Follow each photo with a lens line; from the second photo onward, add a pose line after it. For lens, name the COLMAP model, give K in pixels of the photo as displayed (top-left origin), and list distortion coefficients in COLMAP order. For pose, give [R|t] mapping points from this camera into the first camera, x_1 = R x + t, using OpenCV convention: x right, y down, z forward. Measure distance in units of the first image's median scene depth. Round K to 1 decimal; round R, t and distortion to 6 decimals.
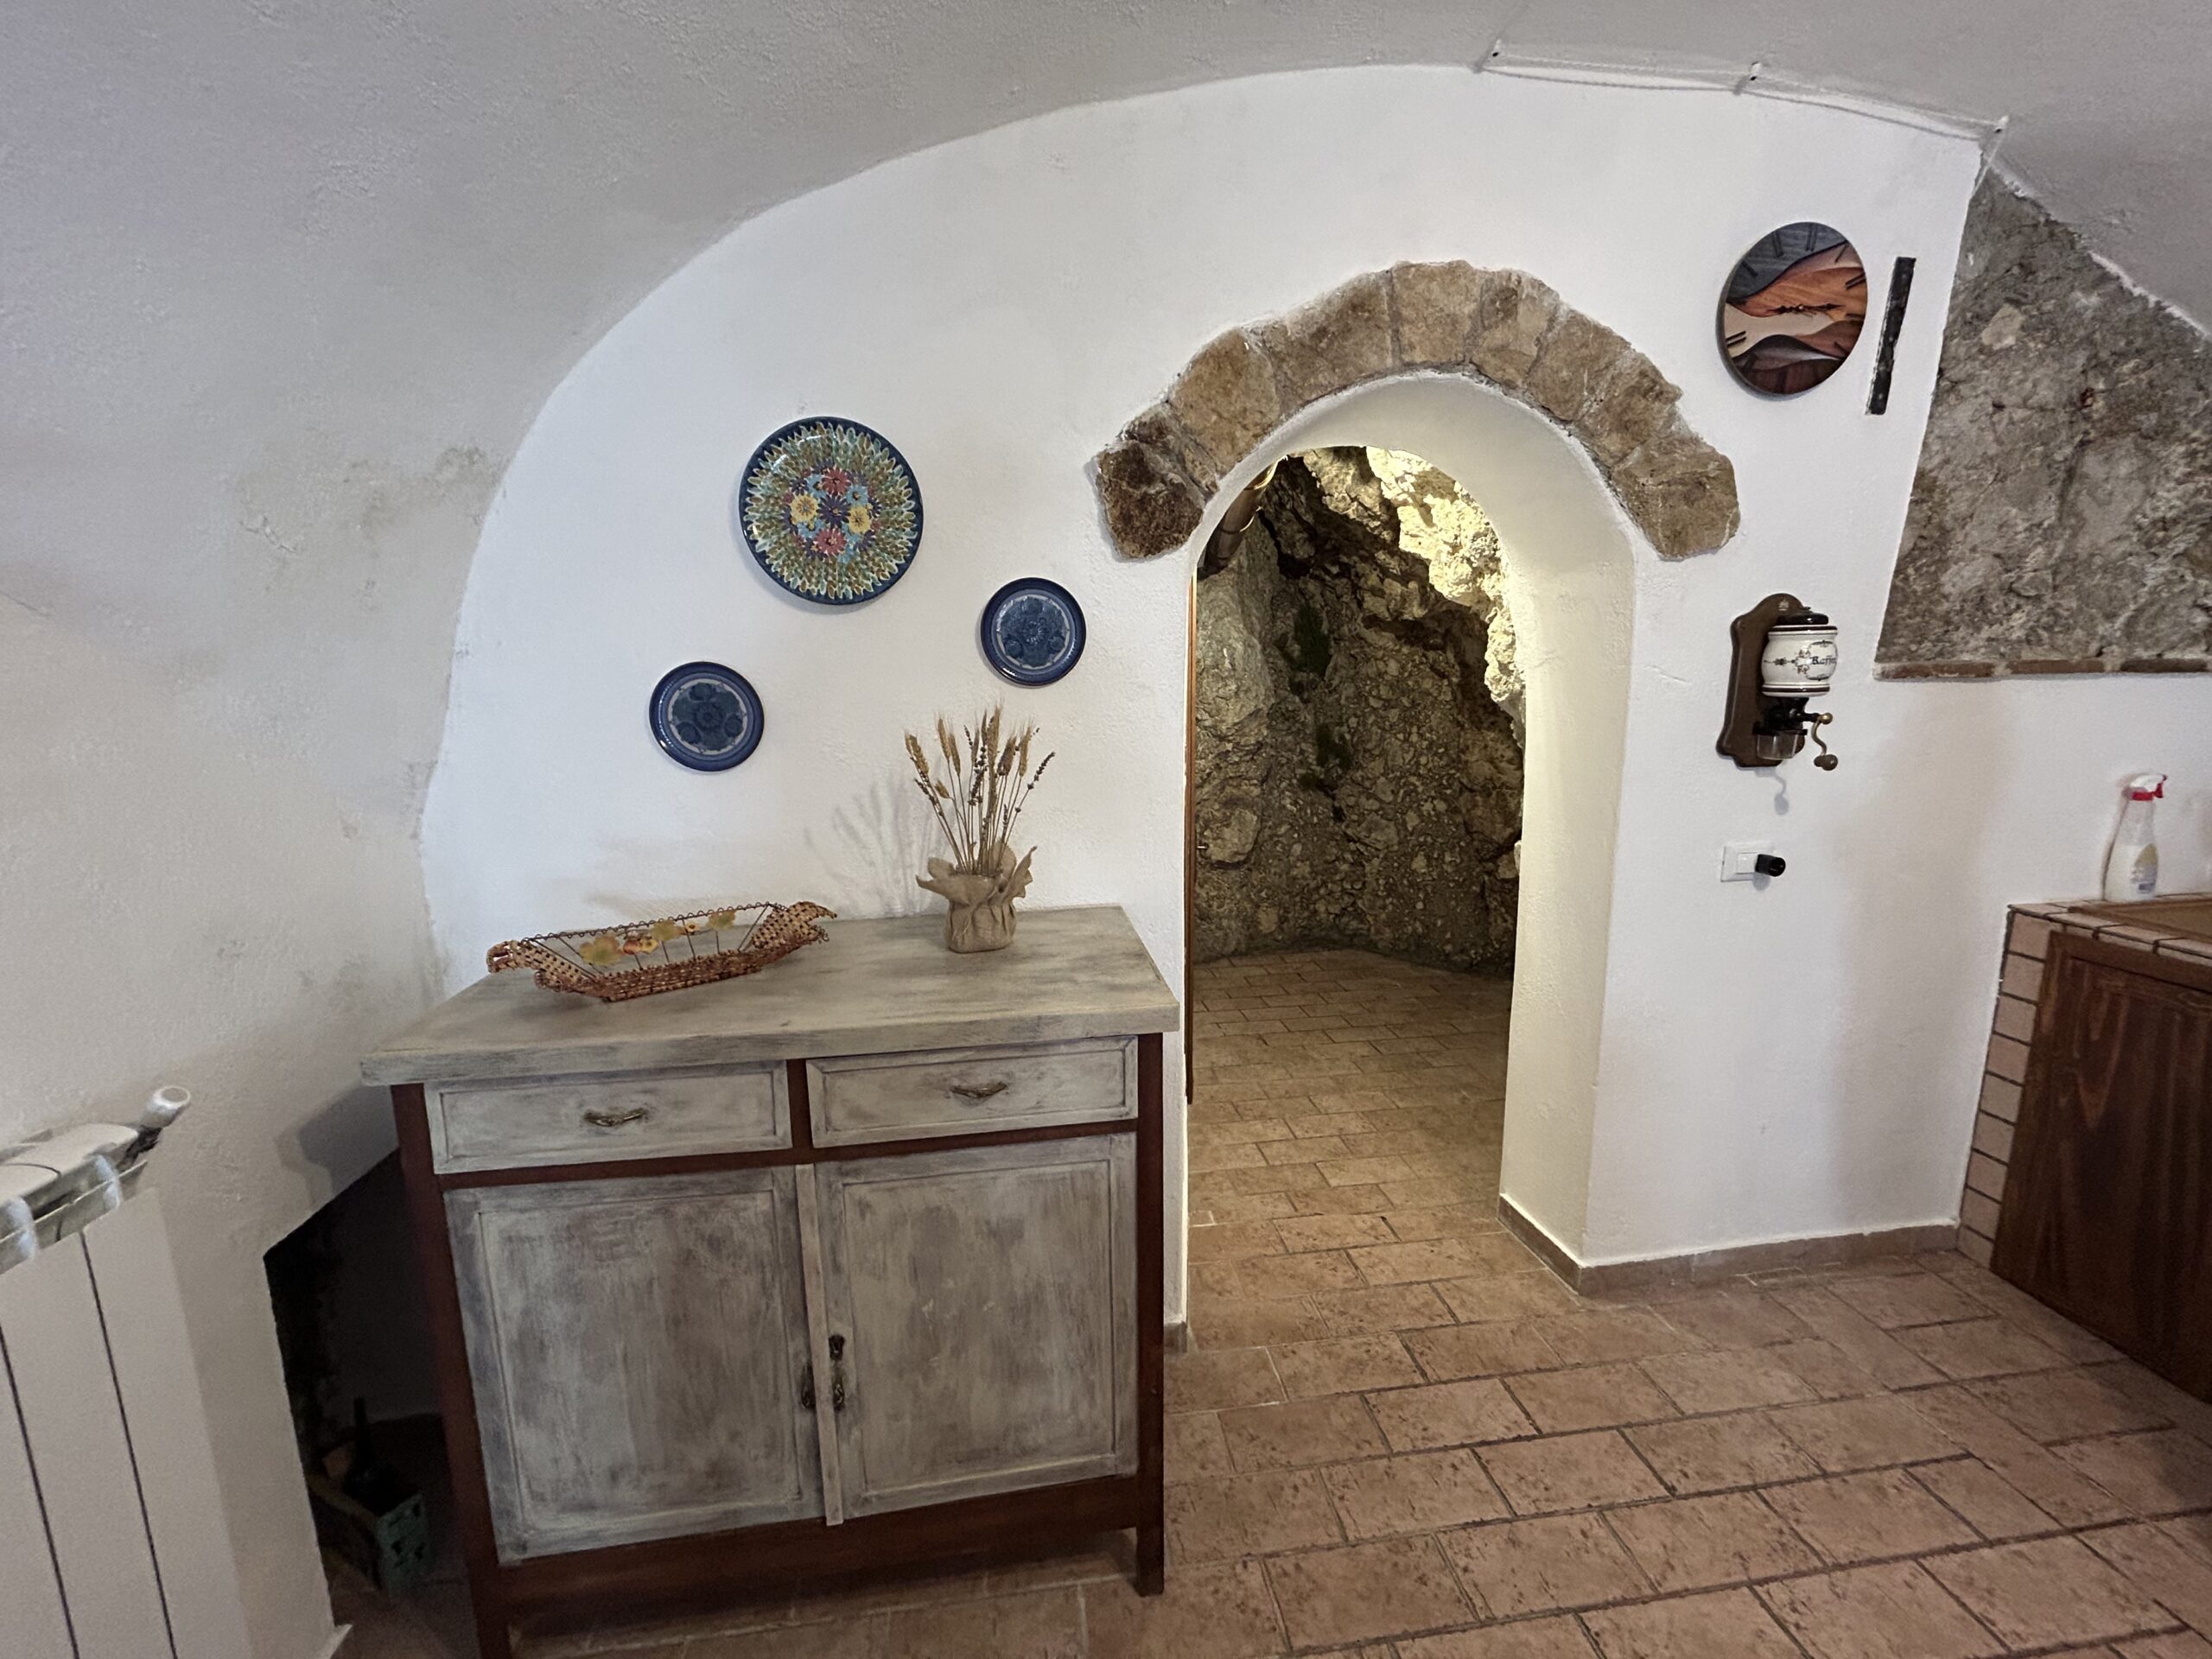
lens RADIAL K [[888.7, 0, 1102.1], [0, 888.7, 824.1], [0, 0, 1]] dist [-0.002468, -0.000148]
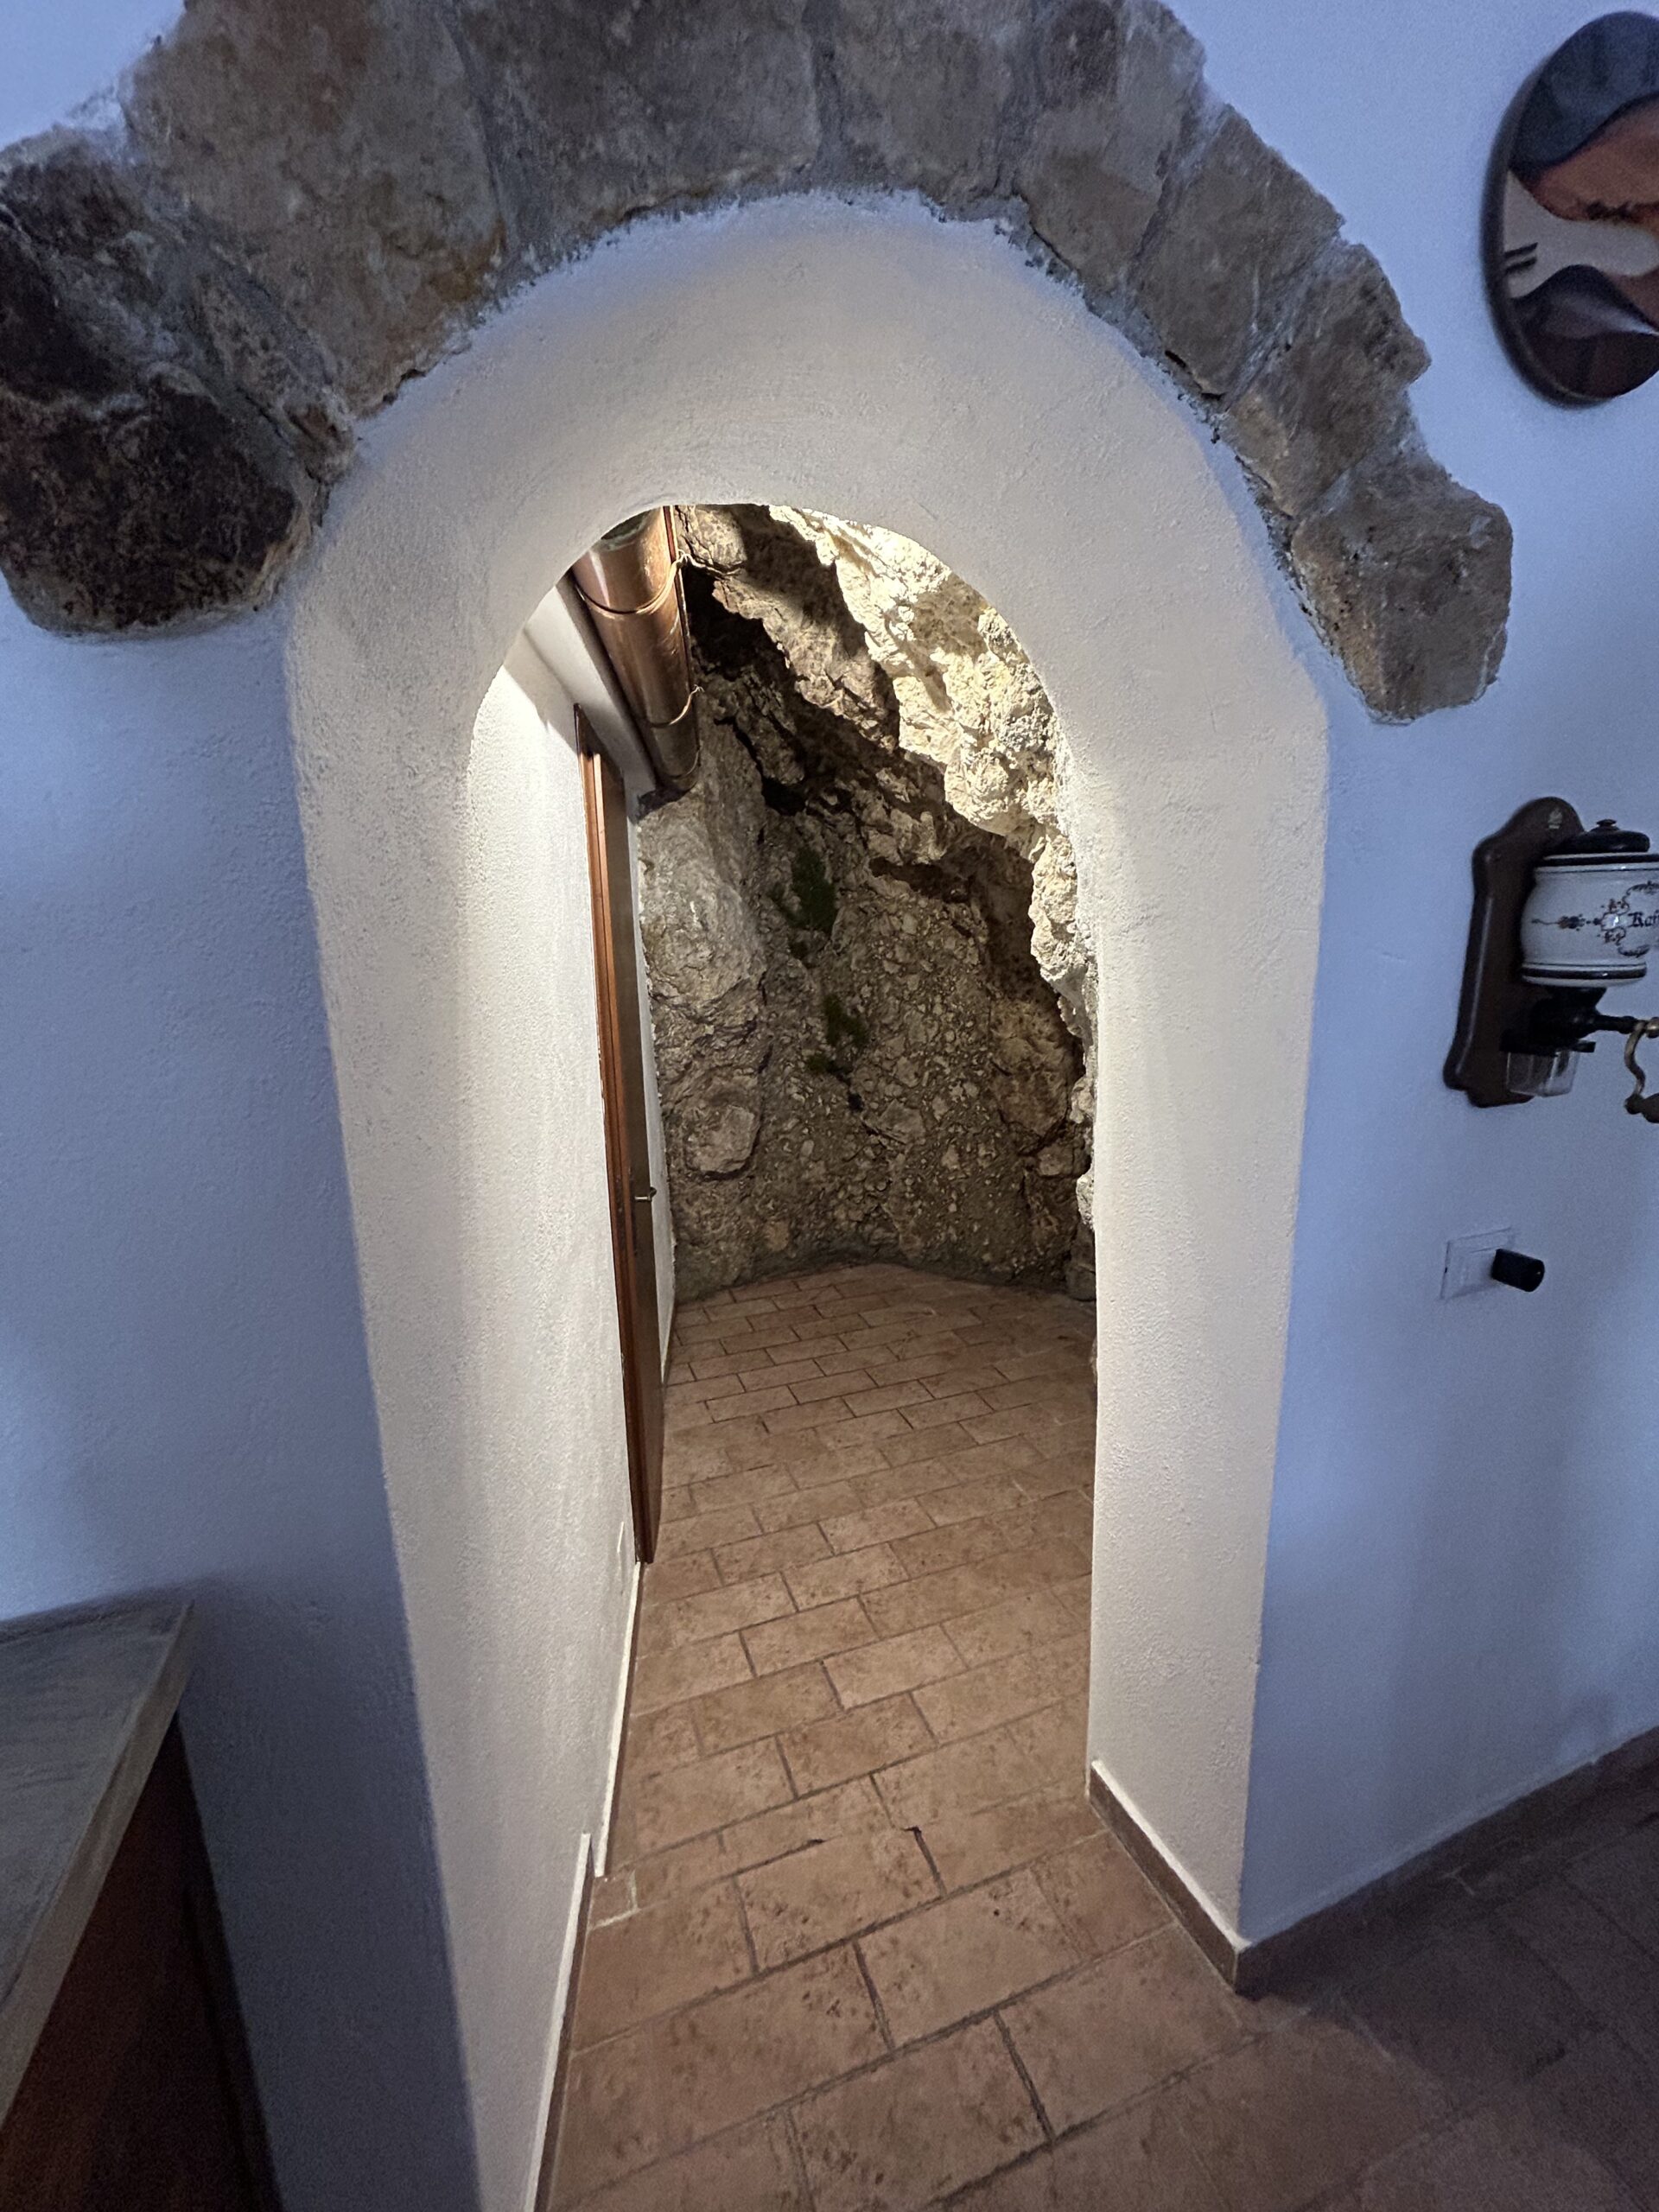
lens RADIAL K [[888.7, 0, 827.9], [0, 888.7, 1101.5], [0, 0, 1]] dist [-0.002468, -0.000148]
pose [[0.977680, -0.051442, 0.203703, 0.211821], [0.046098, 0.998459, 0.030894, -0.112742], [-0.204979, -0.020814, 0.978545, 0.567940]]
